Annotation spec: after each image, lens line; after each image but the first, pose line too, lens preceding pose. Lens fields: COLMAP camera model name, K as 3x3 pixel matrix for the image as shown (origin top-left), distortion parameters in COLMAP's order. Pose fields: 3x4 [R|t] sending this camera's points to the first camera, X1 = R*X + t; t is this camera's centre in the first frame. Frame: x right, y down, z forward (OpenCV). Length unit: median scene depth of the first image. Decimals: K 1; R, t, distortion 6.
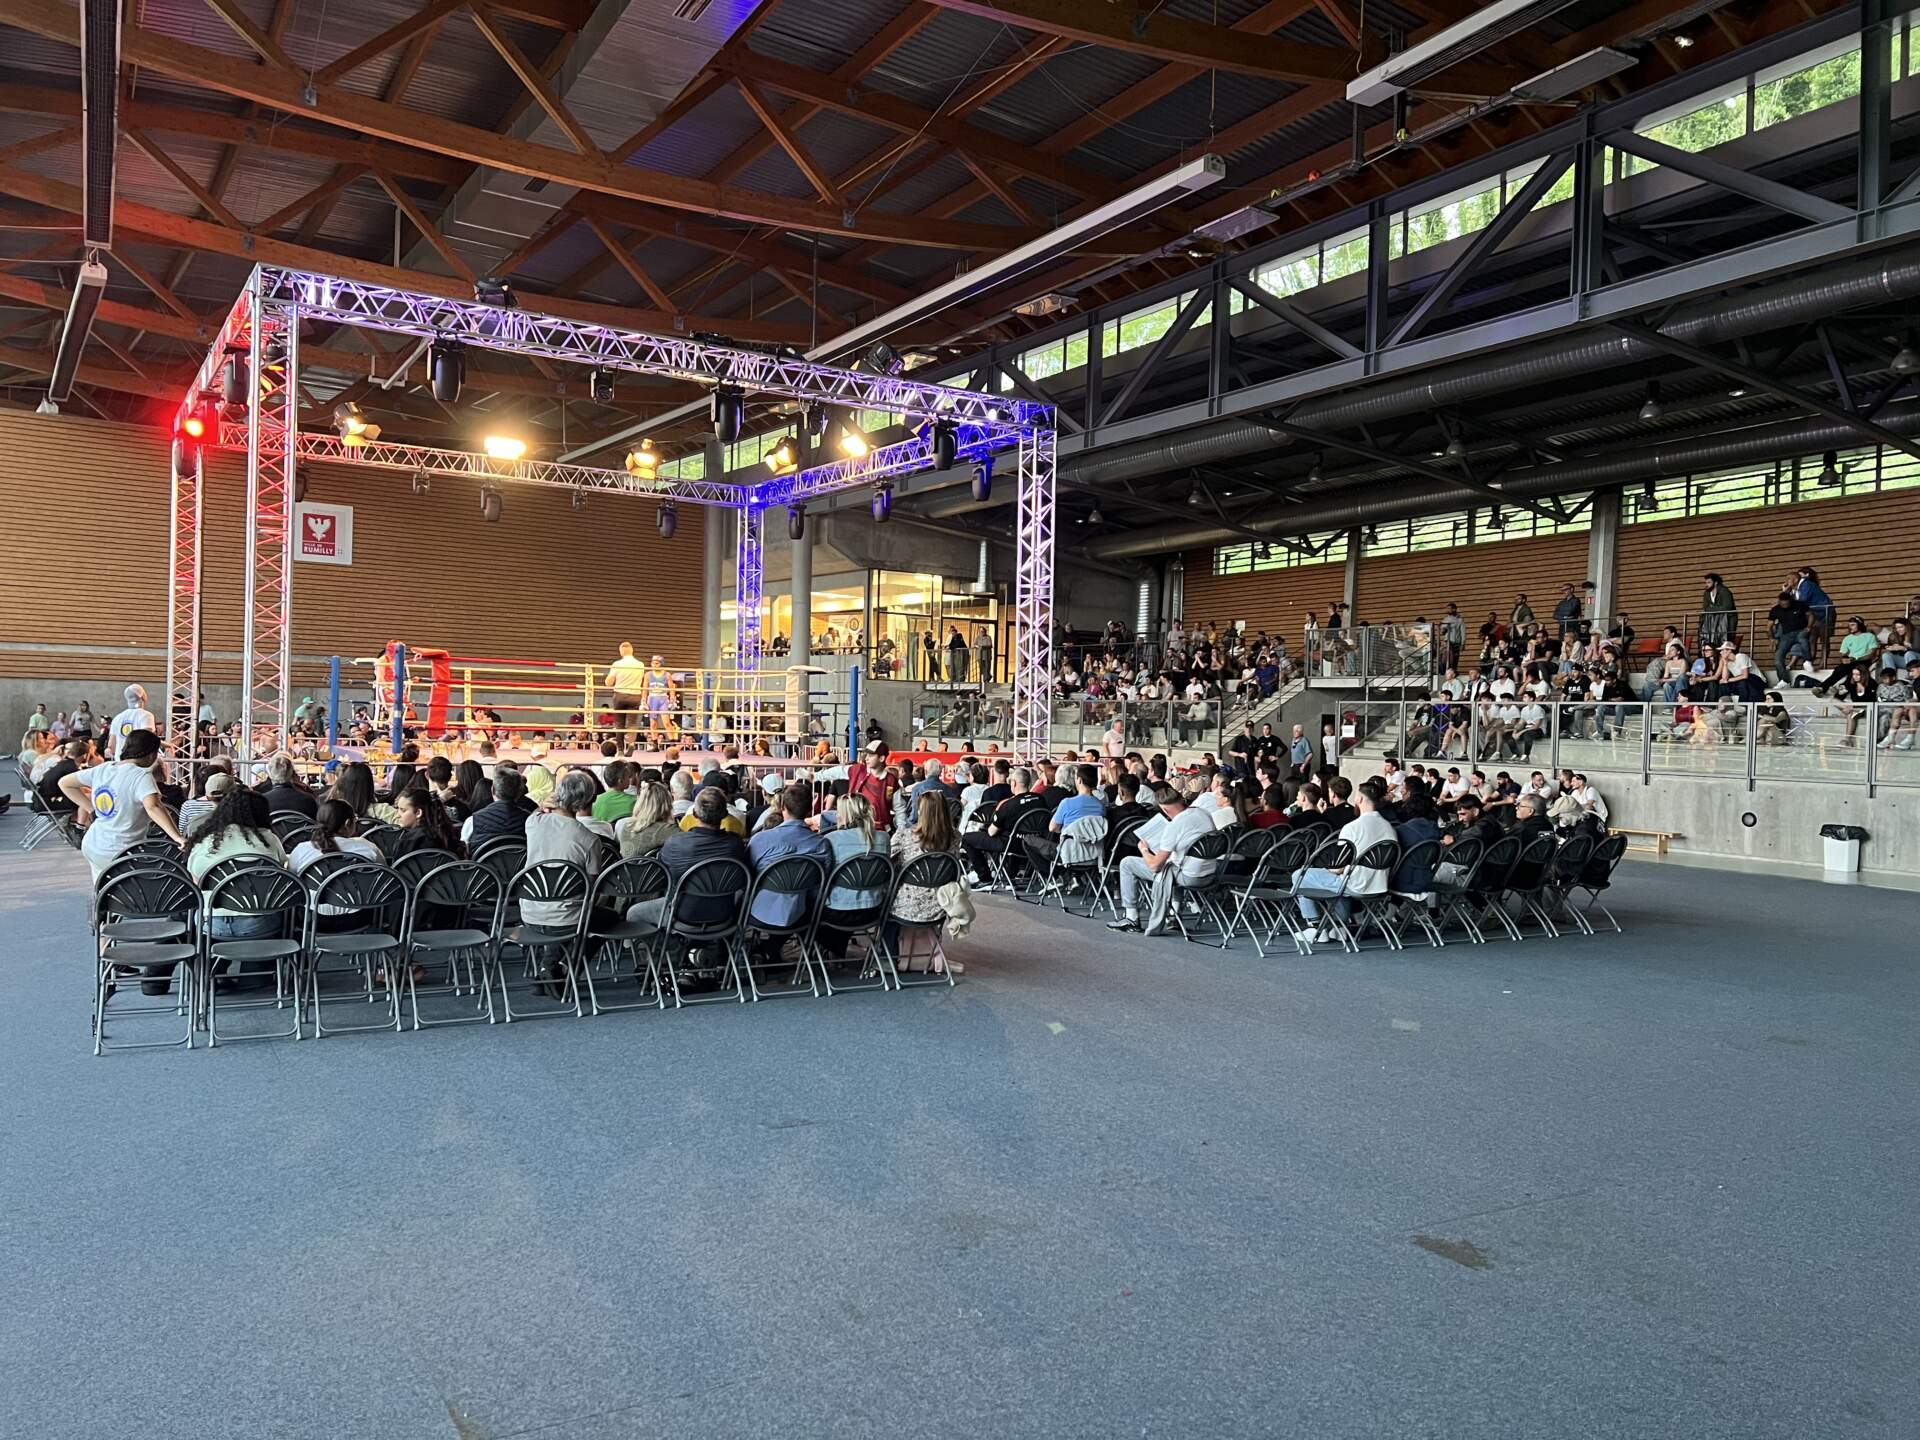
lens RADIAL K [[1447.2, 0, 959.0], [0, 1447.2, 718.6], [0, 0, 1]] dist [0.058369, -0.061921]
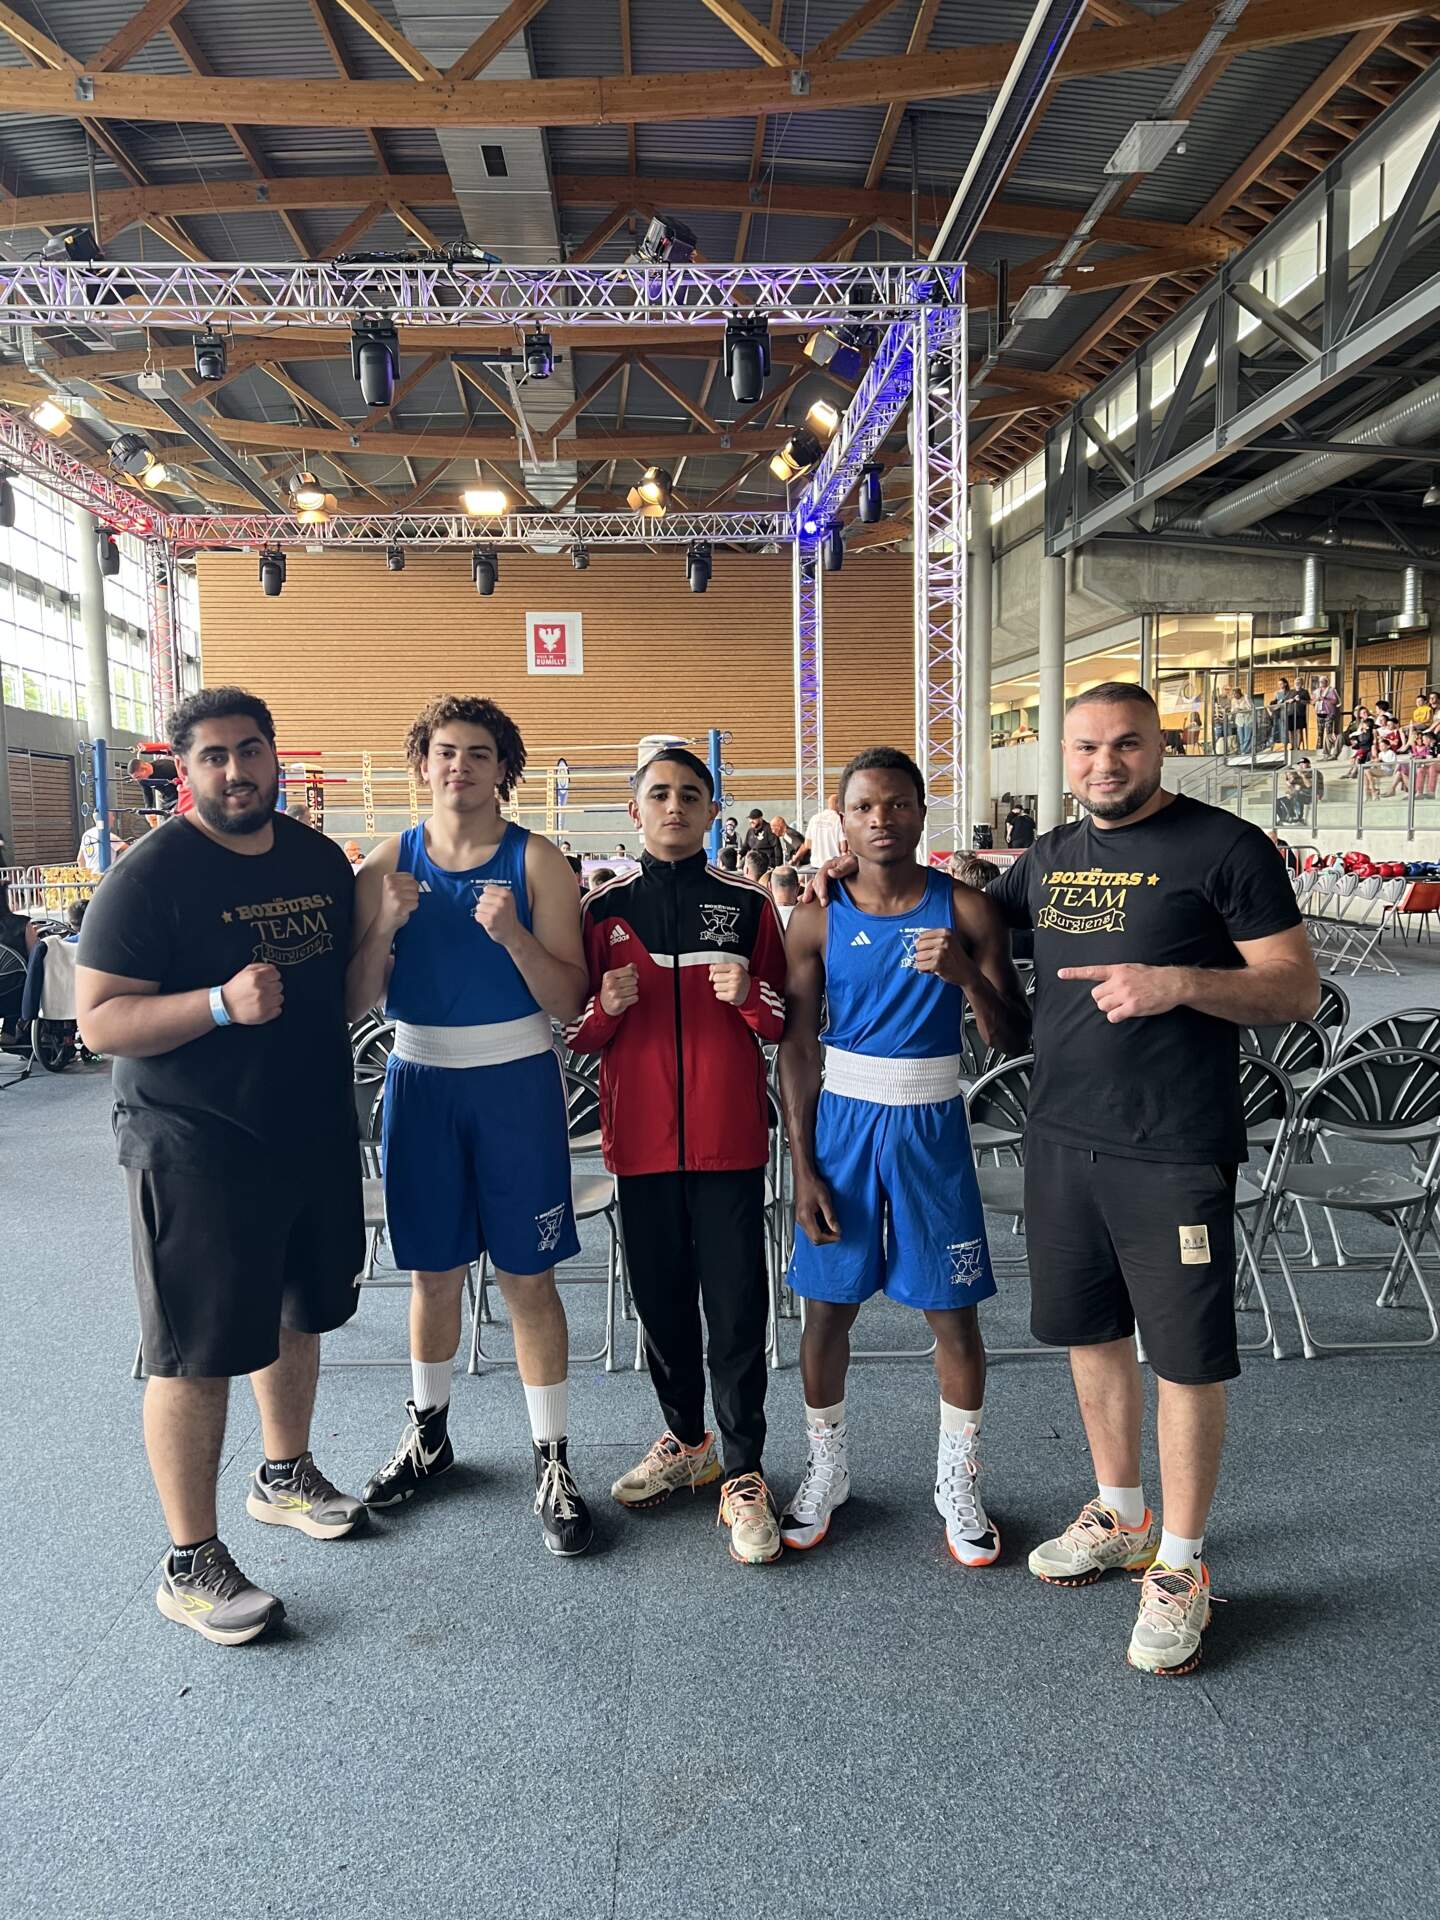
lens RADIAL K [[1447.2, 0, 701.8], [0, 1447.2, 963.8], [0, 0, 1]] dist [0.058369, -0.061921]
pose [[0.877983, 0.000458, -0.478692, 0.152869], [0.047482, 0.994985, 0.088040, 0.005539], [0.476331, -0.100027, 0.873558, 0.254084]]
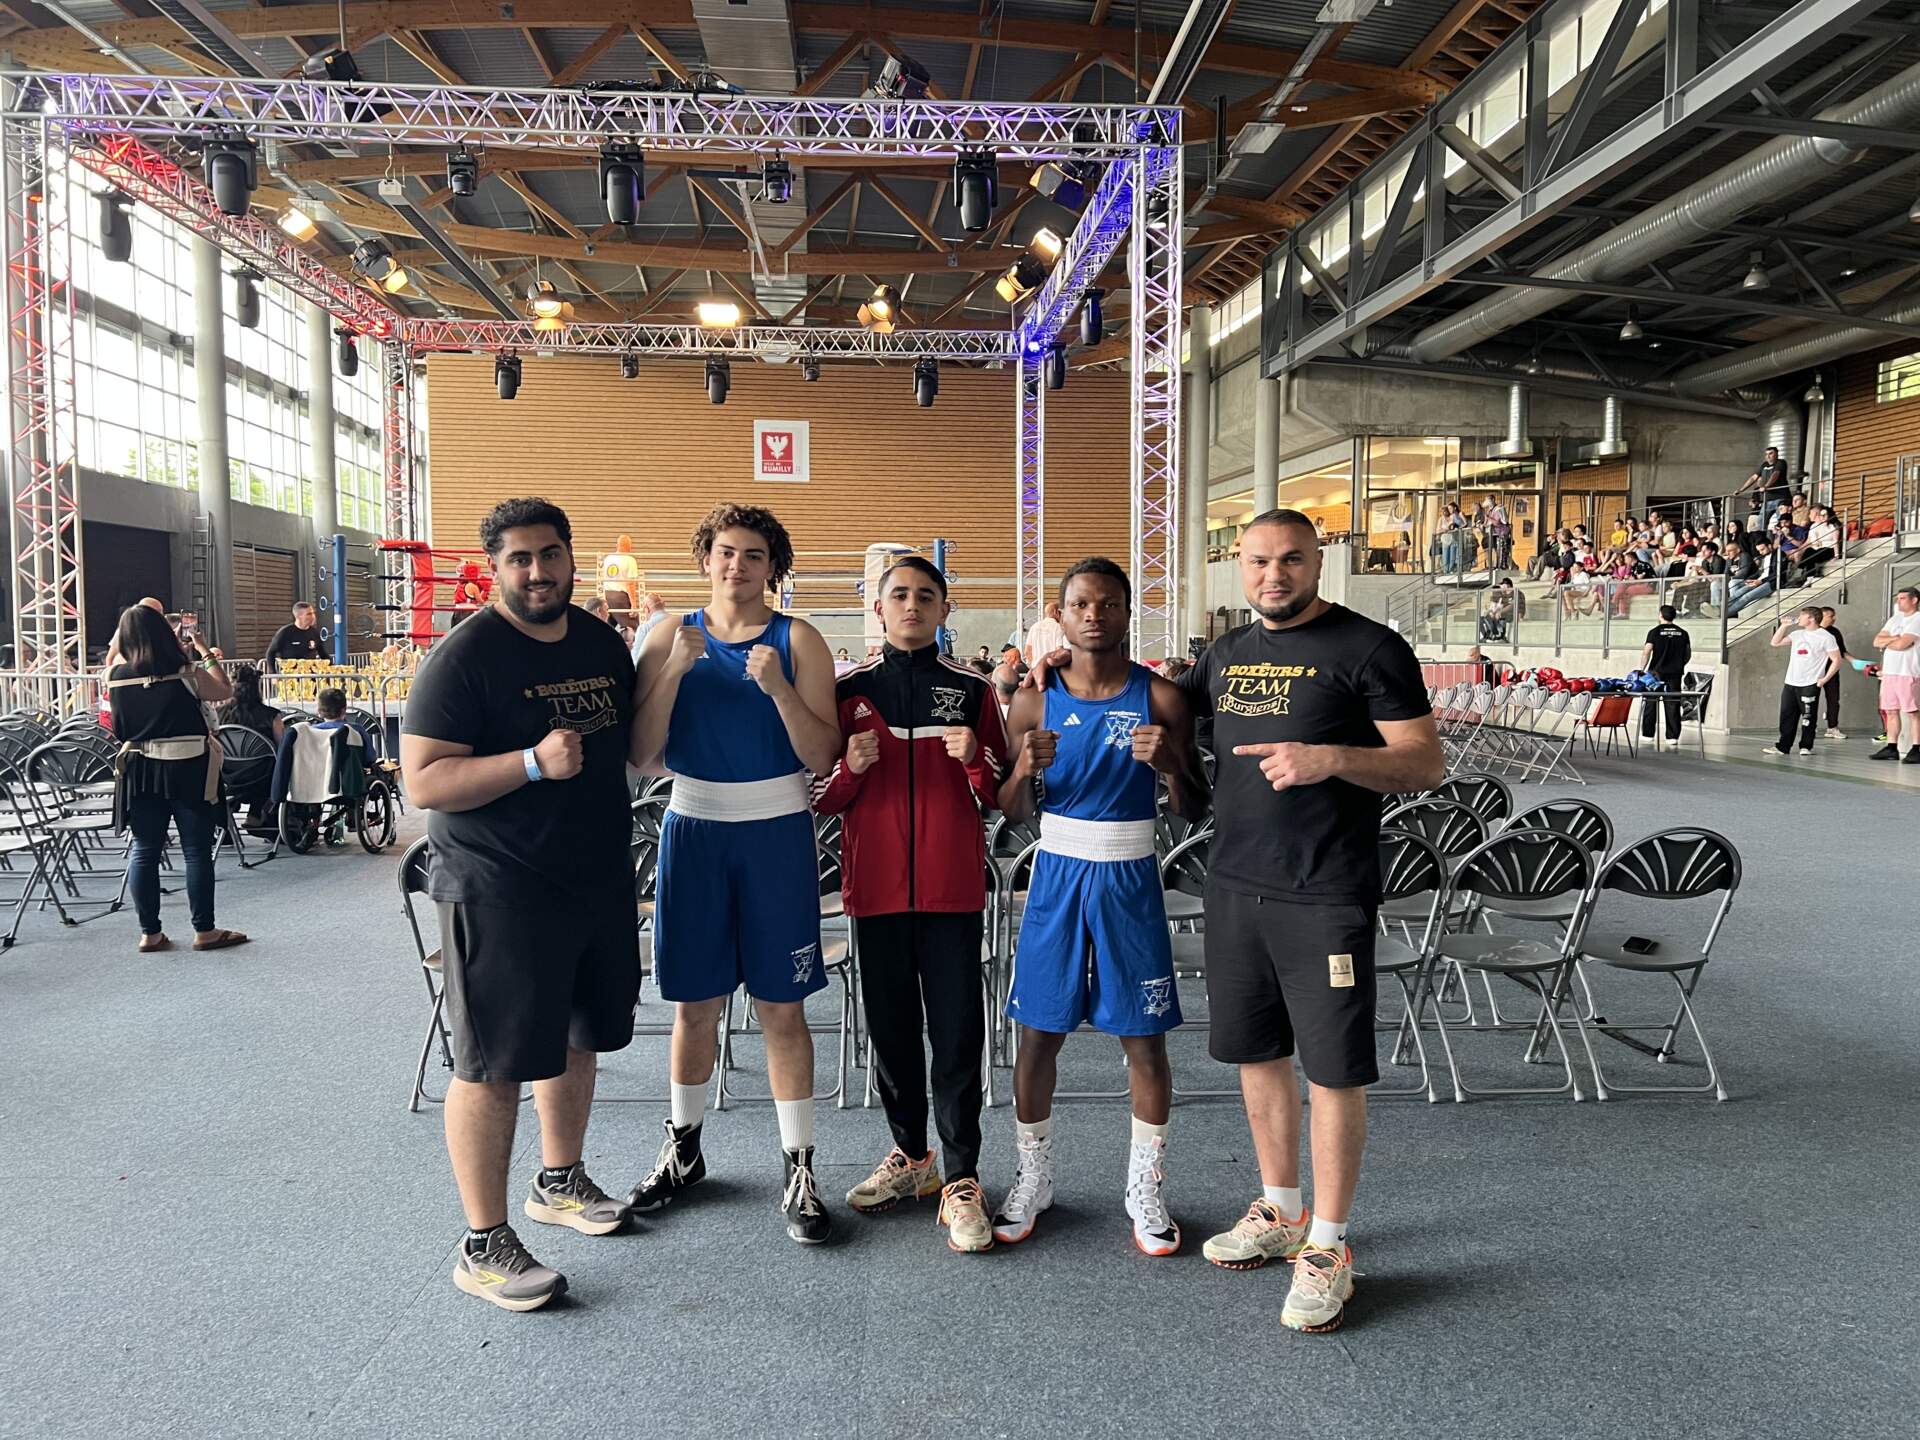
lens RADIAL K [[1447.2, 0, 960.0], [0, 1447.2, 732.4], [0, 0, 1]] dist [0.058369, -0.061921]
pose [[0.890747, 0.002255, -0.454494, 0.160558], [0.029079, 0.997656, 0.061941, 0.006750], [0.453569, -0.068390, 0.888593, 0.237573]]
